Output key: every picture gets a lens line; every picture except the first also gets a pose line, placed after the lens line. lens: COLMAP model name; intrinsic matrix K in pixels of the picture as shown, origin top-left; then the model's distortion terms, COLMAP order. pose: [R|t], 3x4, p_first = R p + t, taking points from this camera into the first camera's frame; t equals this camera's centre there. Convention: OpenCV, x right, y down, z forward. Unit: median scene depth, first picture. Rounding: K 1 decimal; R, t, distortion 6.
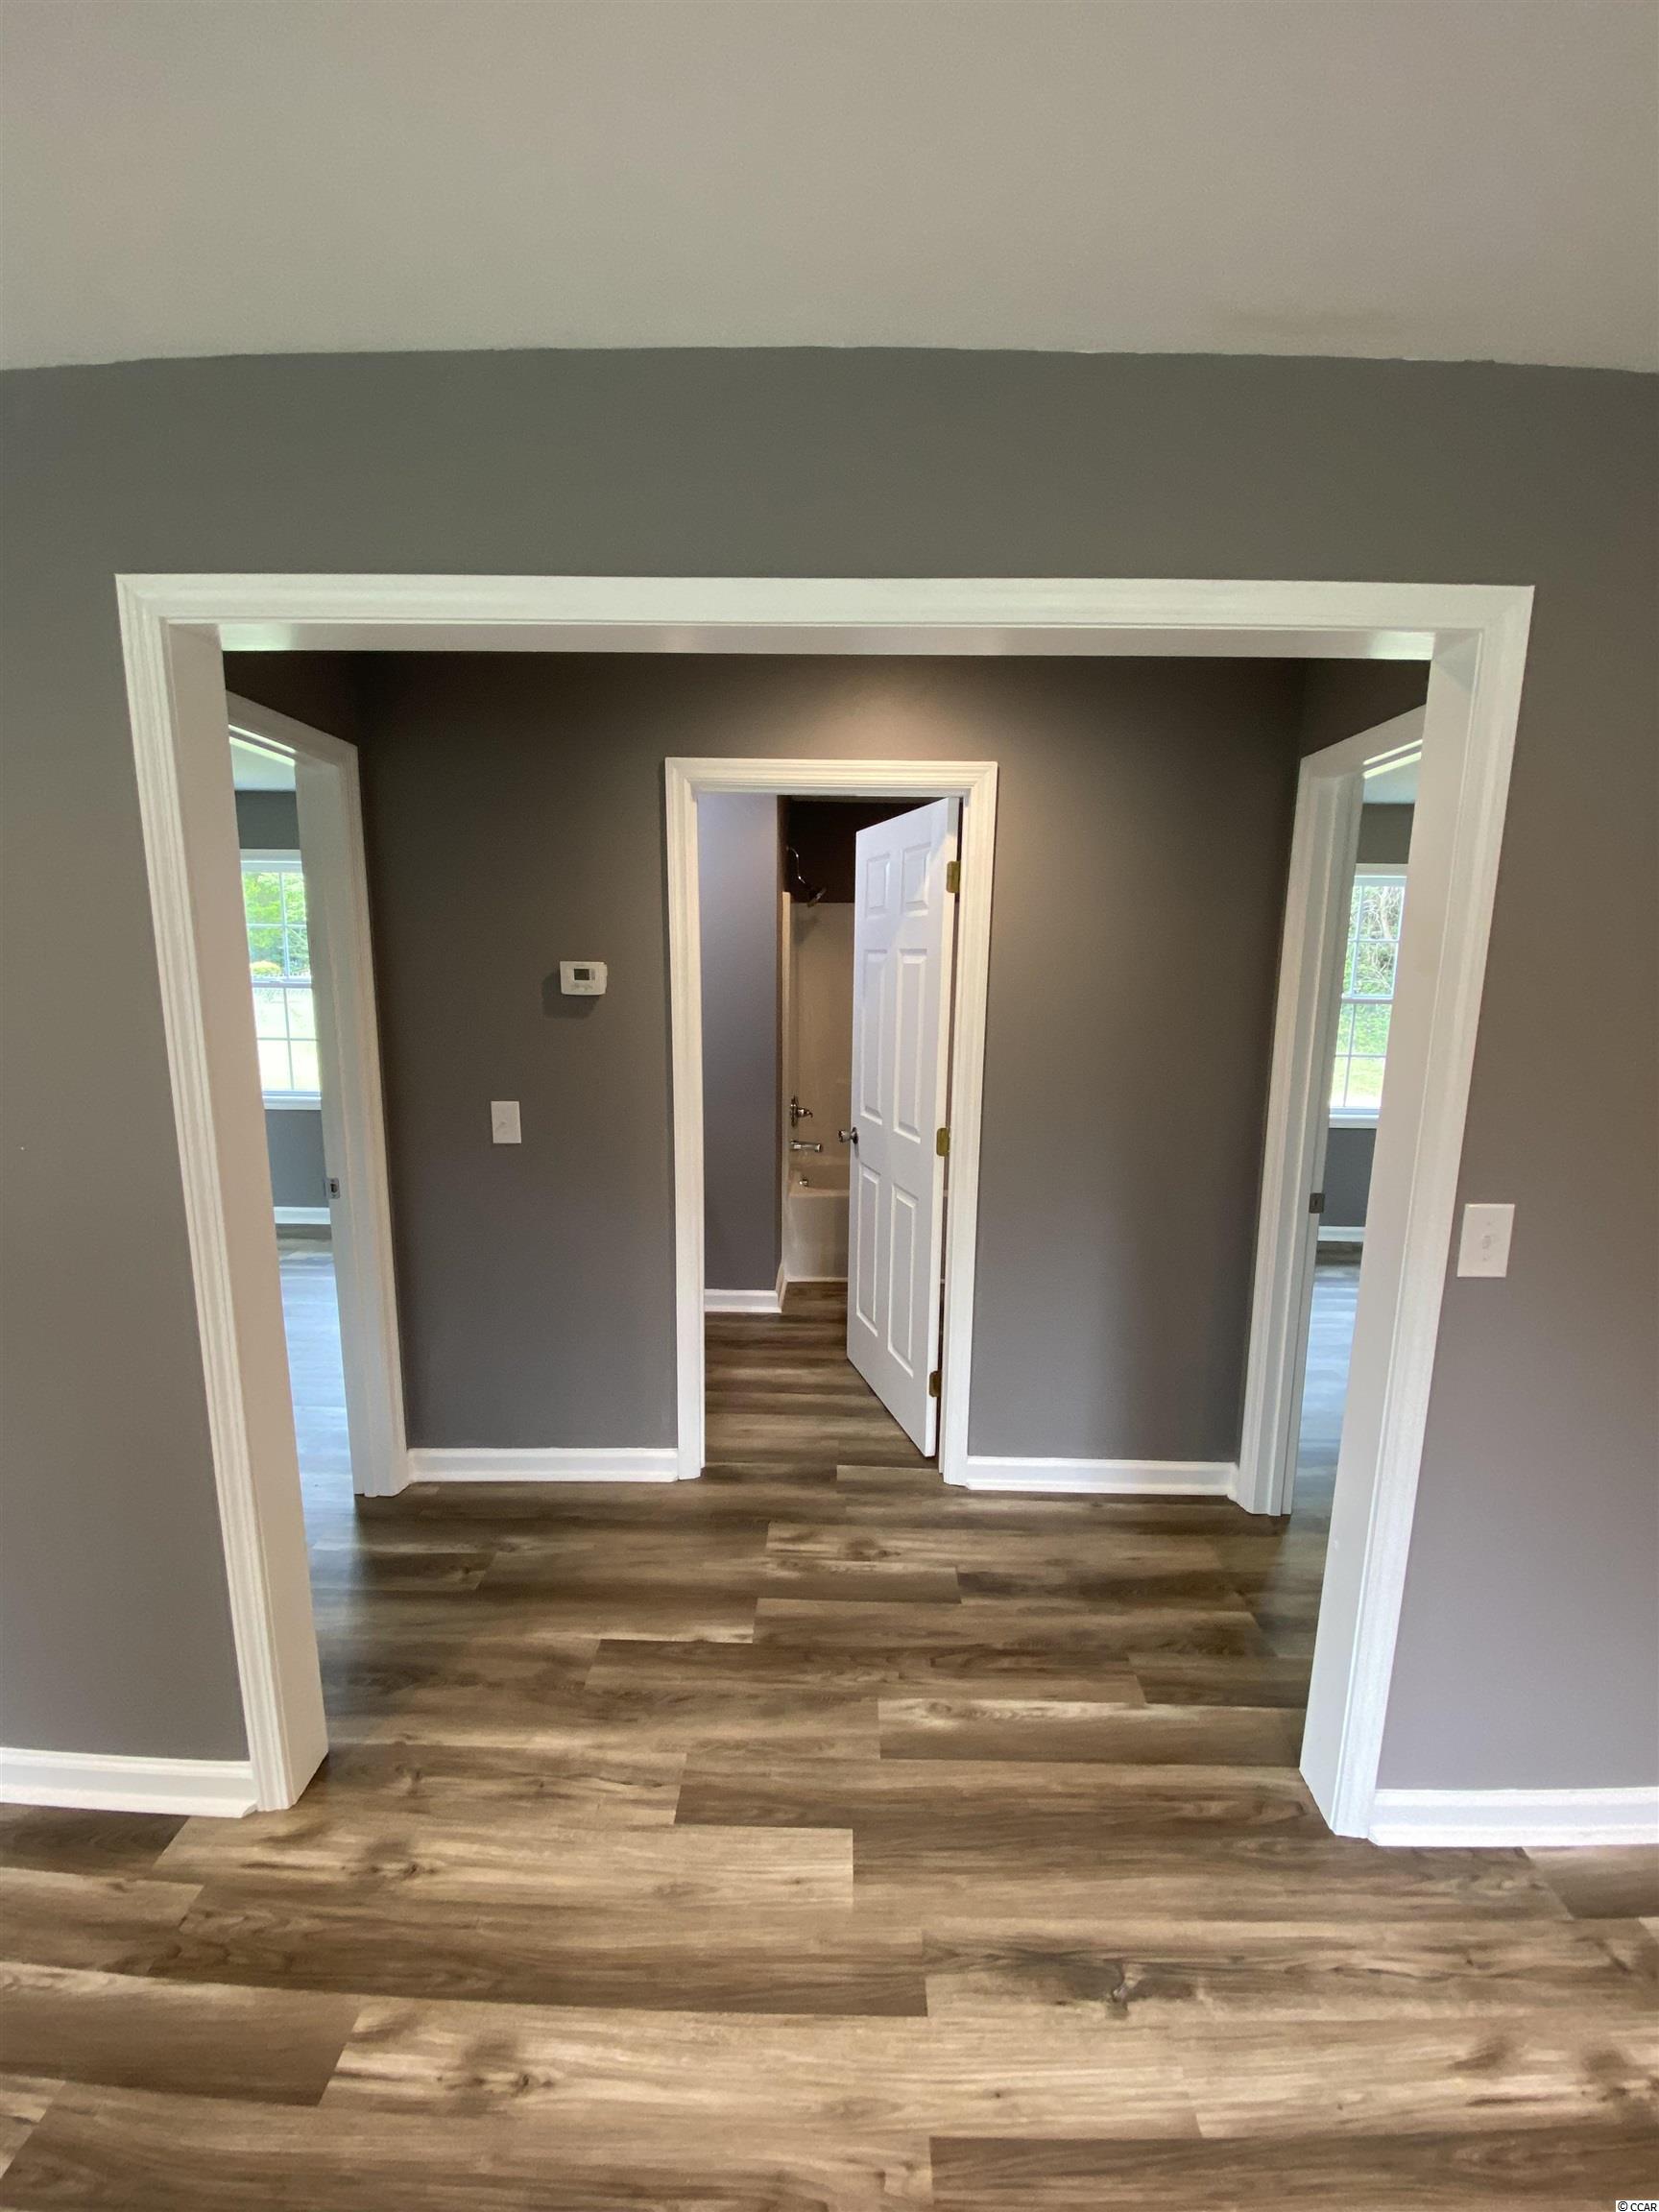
lens RADIAL K [[903.5, 0, 829.5], [0, 903.5, 1106.0], [0, 0, 1]] dist [0.001028, -0.011600]
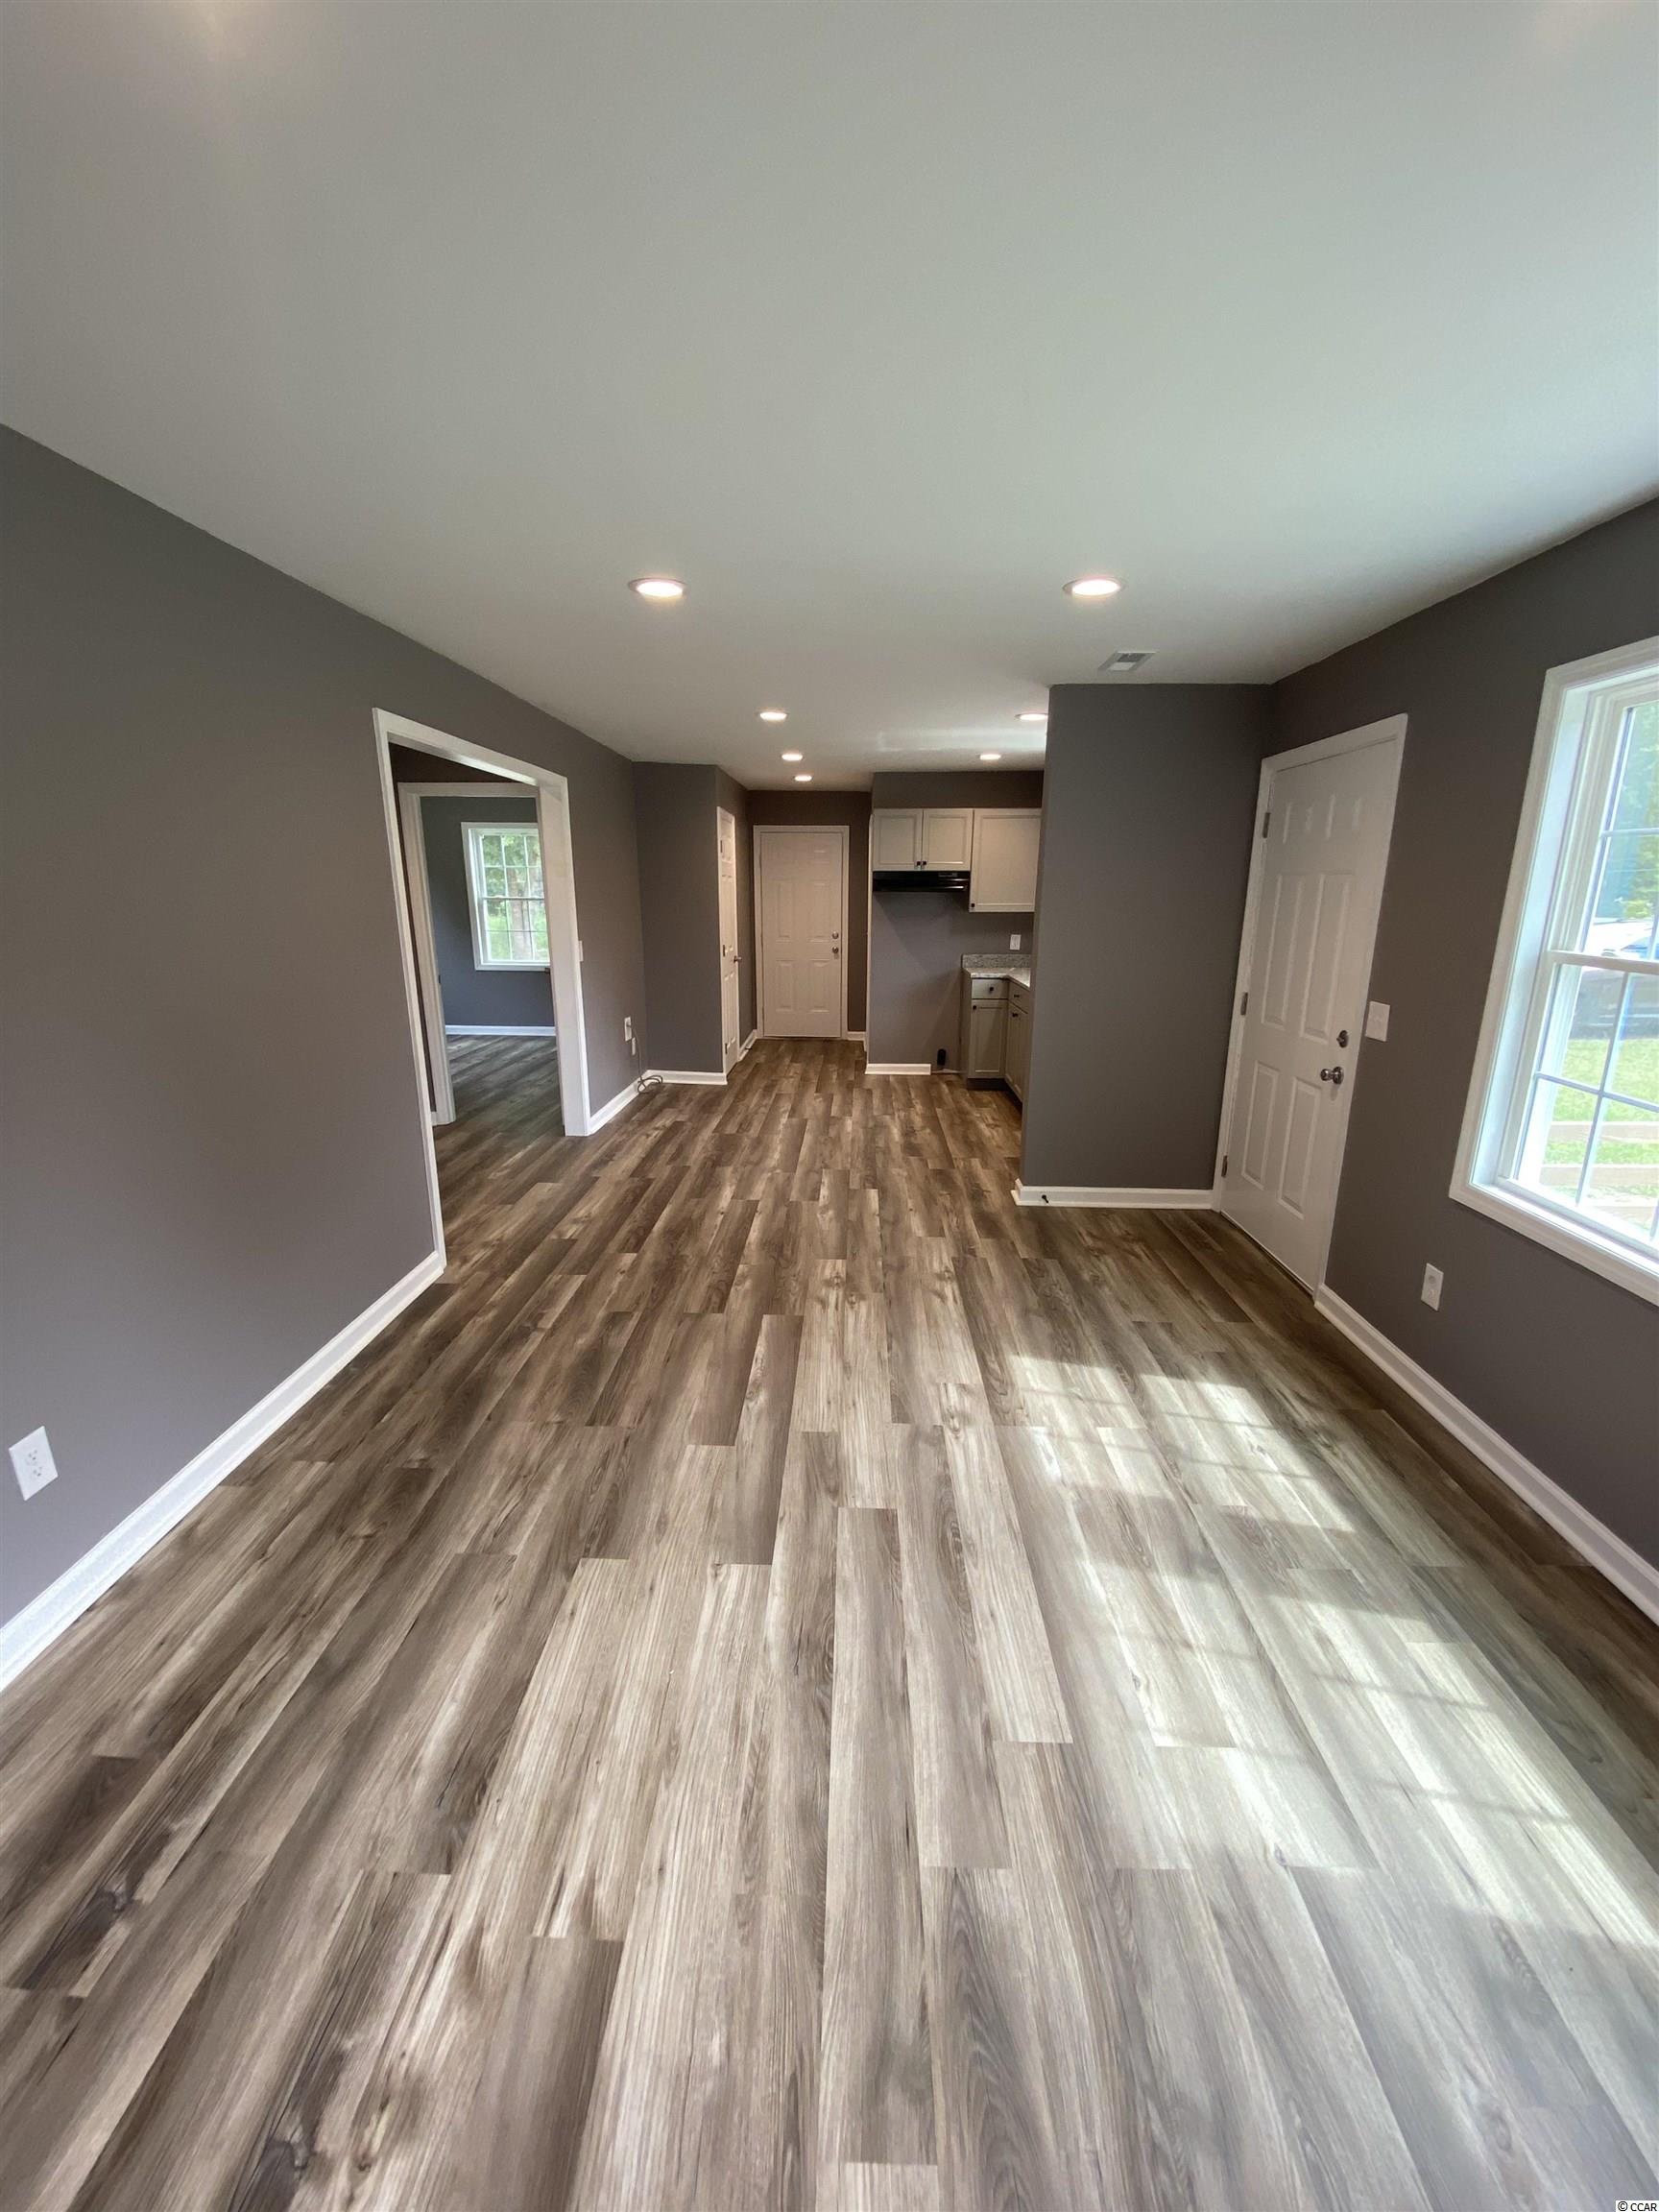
lens RADIAL K [[878.9, 0, 829.5], [0, 878.9, 1106.0], [0, 0, 1]] dist [-0.000364, -0.024930]
pose [[0.012956, -0.246634, 0.969022, -2.668208], [0.163313, 0.956612, 0.241292, 0.050476], [-0.986489, 0.155127, 0.052672, -0.101497]]
